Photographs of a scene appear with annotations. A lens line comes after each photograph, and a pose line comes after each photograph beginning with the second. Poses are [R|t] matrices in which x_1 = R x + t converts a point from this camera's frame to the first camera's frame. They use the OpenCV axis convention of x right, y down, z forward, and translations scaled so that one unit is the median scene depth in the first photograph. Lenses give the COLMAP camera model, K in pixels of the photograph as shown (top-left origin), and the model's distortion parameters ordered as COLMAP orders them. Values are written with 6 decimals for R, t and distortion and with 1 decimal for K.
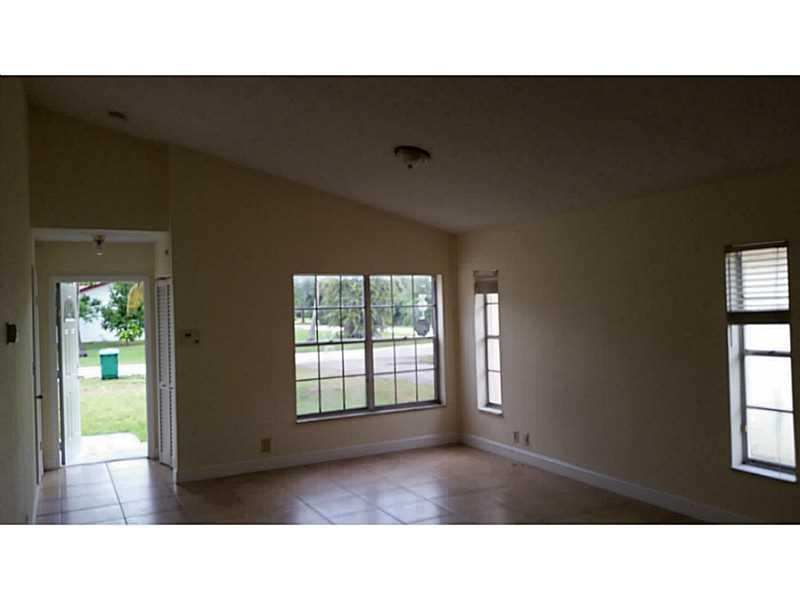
lens RADIAL K [[640.4, 0, 397.7], [0, 640.4, 296.7], [0, 0, 1]] dist [0.059646, -0.127563]
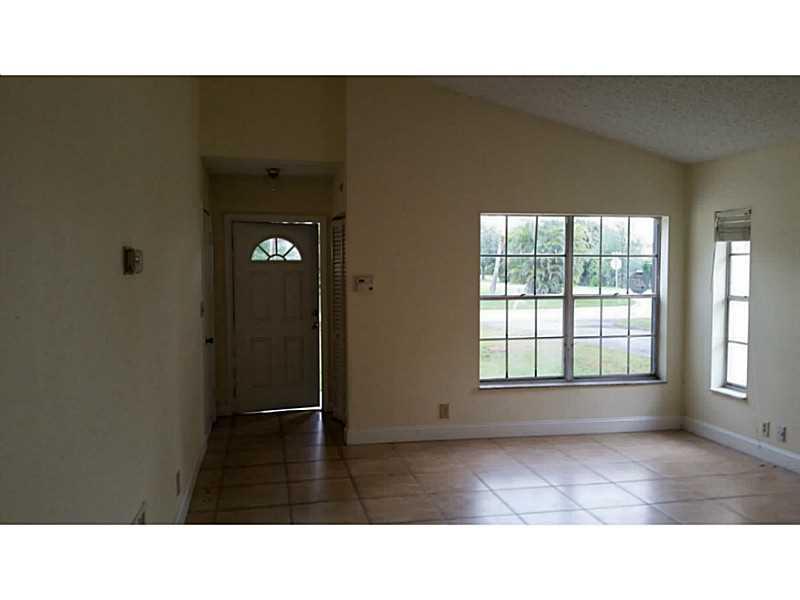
lens RADIAL K [[640.4, 0, 399.9], [0, 640.4, 295.1], [0, 0, 1]] dist [0.059646, -0.127563]
pose [[0.962222, 0.040027, -0.269309, -0.033499], [-0.023649, 0.997683, 0.063787, 0.020468], [0.271238, -0.055008, 0.960939, 0.157323]]
